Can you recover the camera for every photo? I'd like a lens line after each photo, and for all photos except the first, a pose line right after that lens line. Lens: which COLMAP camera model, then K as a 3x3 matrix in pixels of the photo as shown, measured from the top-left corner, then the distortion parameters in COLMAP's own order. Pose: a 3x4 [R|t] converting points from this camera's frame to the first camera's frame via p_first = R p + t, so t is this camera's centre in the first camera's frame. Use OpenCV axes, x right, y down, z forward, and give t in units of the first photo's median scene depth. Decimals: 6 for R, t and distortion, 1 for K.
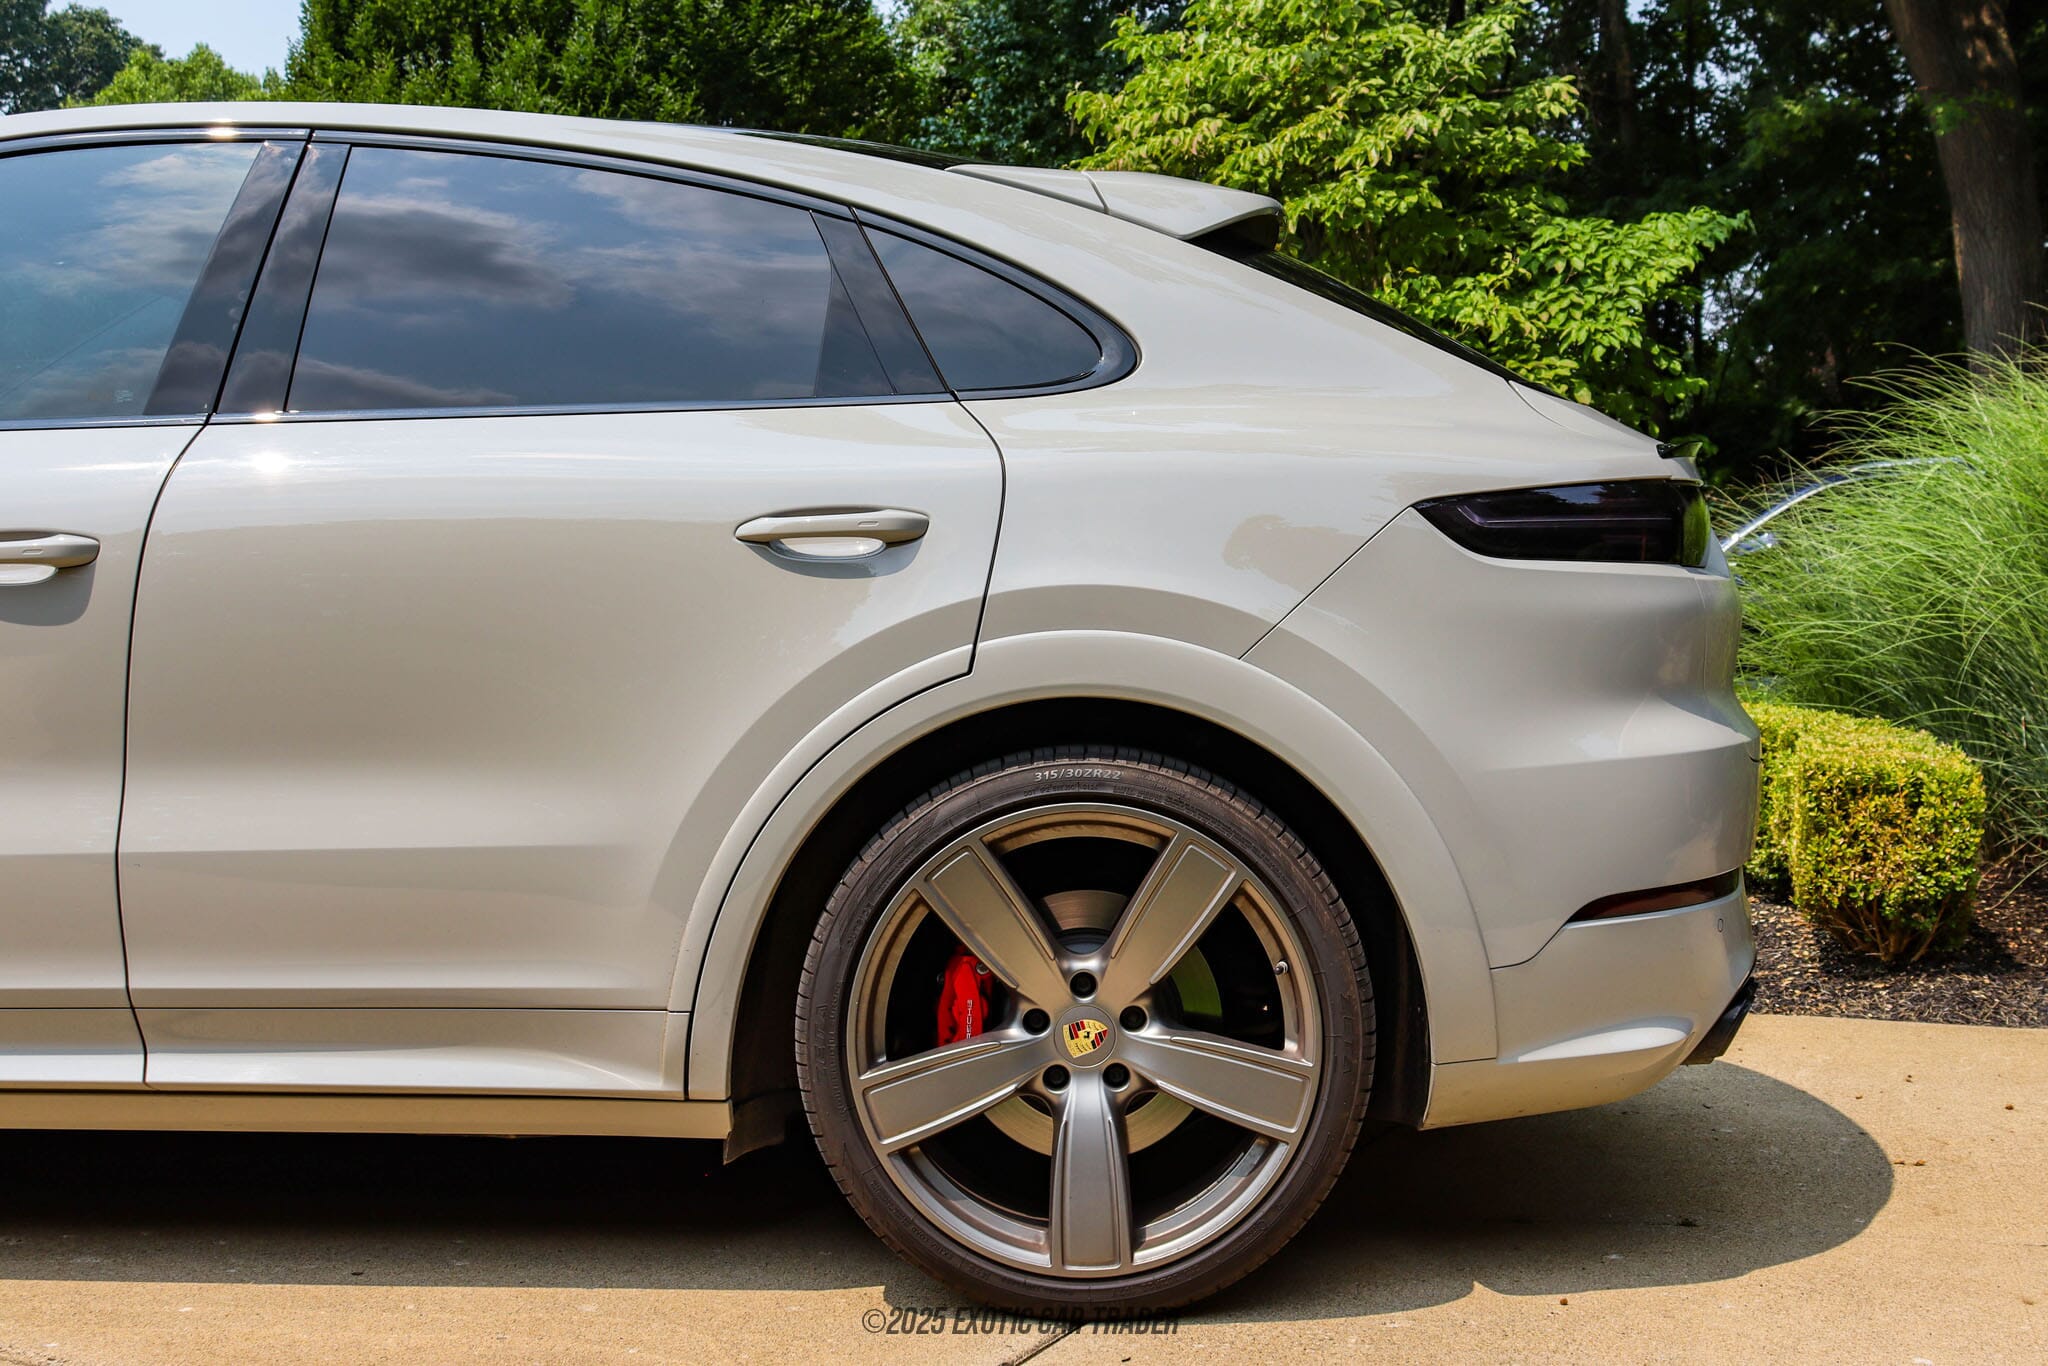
lens RADIAL K [[2627.6, 0, 1024.0], [0, 2627.6, 683.0], [0, 0, 1]] dist [-0.039822, -0.020638]
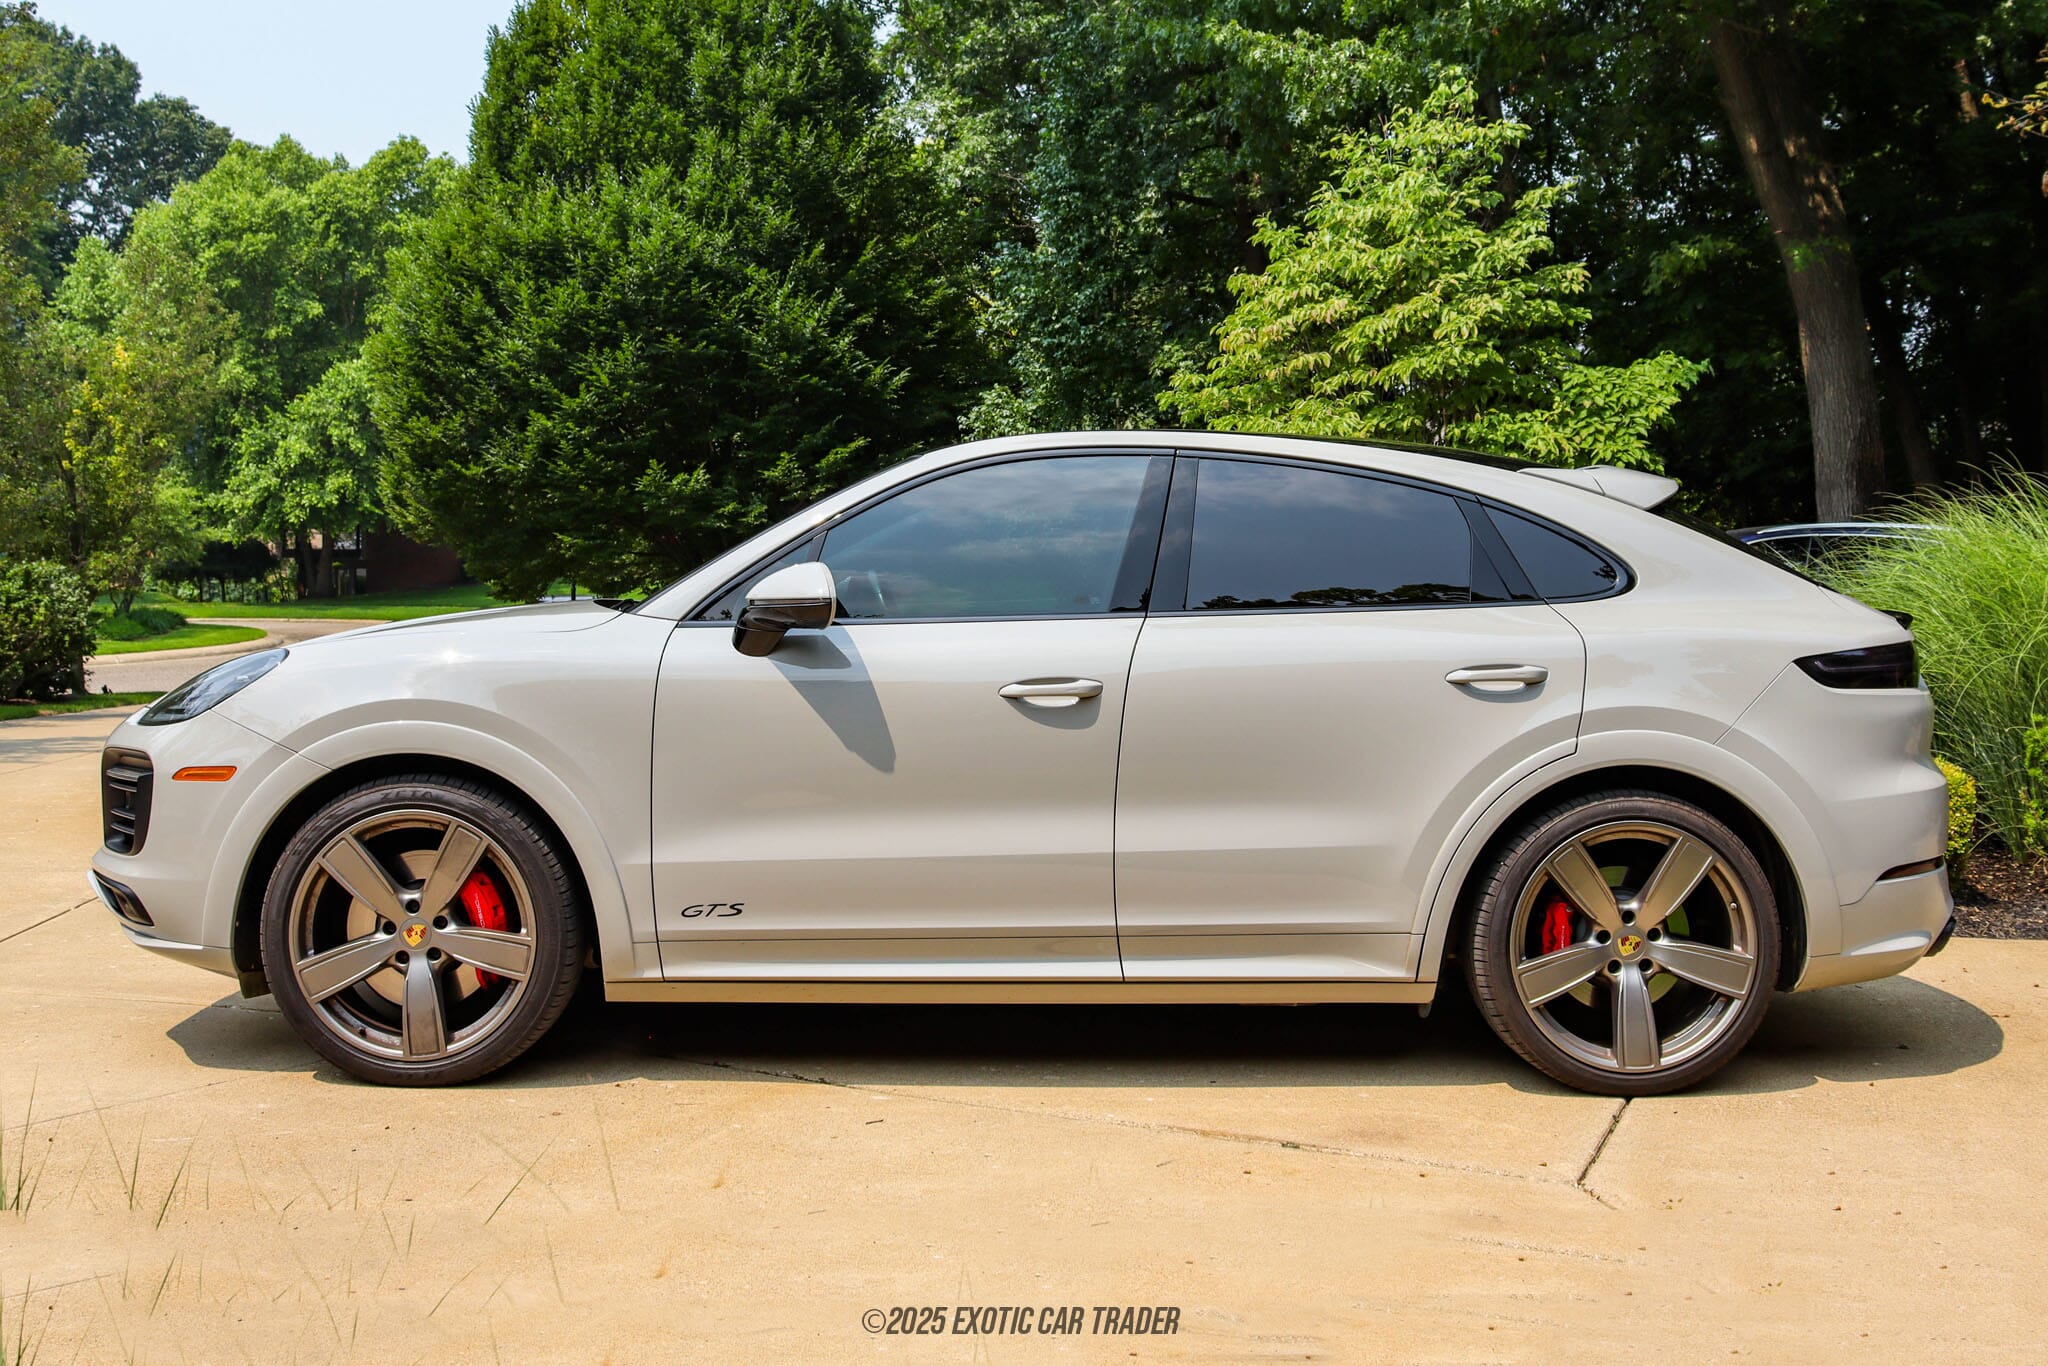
lens RADIAL K [[2245.9, 0, 1020.9], [0, 2245.9, 539.1], [0, 0, 1]] dist [-0.063665, 0.037964]
pose [[0.999244, -0.000755, 0.038879, -0.147496], [0.002867, 0.998520, -0.054310, -0.021800], [-0.038781, 0.054381, 0.997767, -0.185268]]
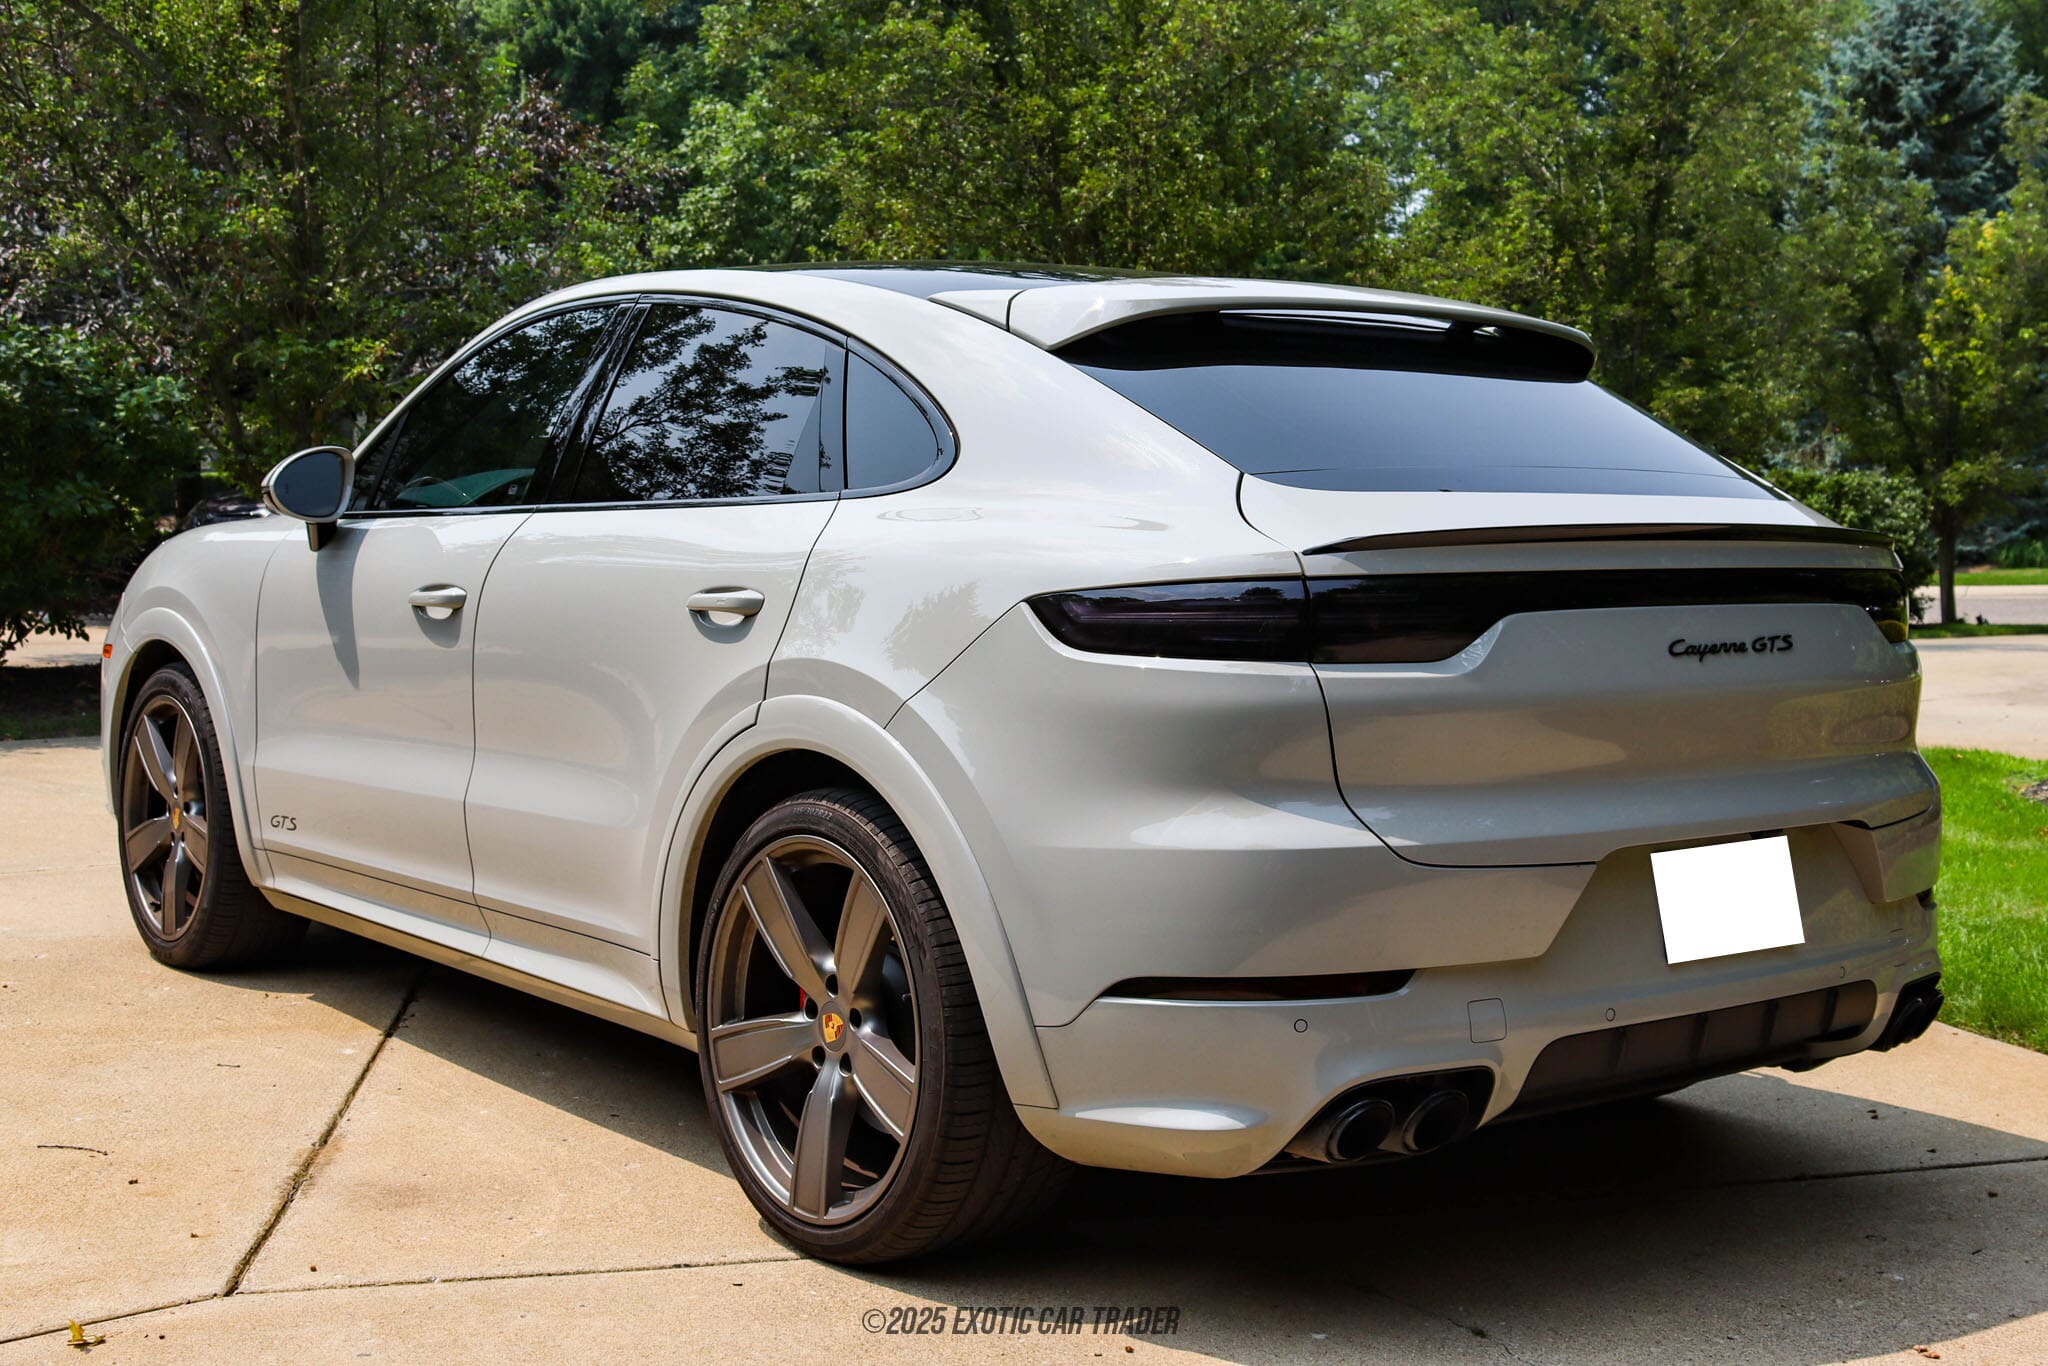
lens RADIAL K [[2516.9, 0, 1024.0], [0, 2516.9, 683.0], [0, 0, 1]] dist [-0.007879, -0.001694]
pose [[0.636042, 0.058214, -0.769456, 0.302161], [-0.030175, 0.998264, 0.050581, -0.027015], [0.771064, -0.008953, 0.636694, 0.100544]]
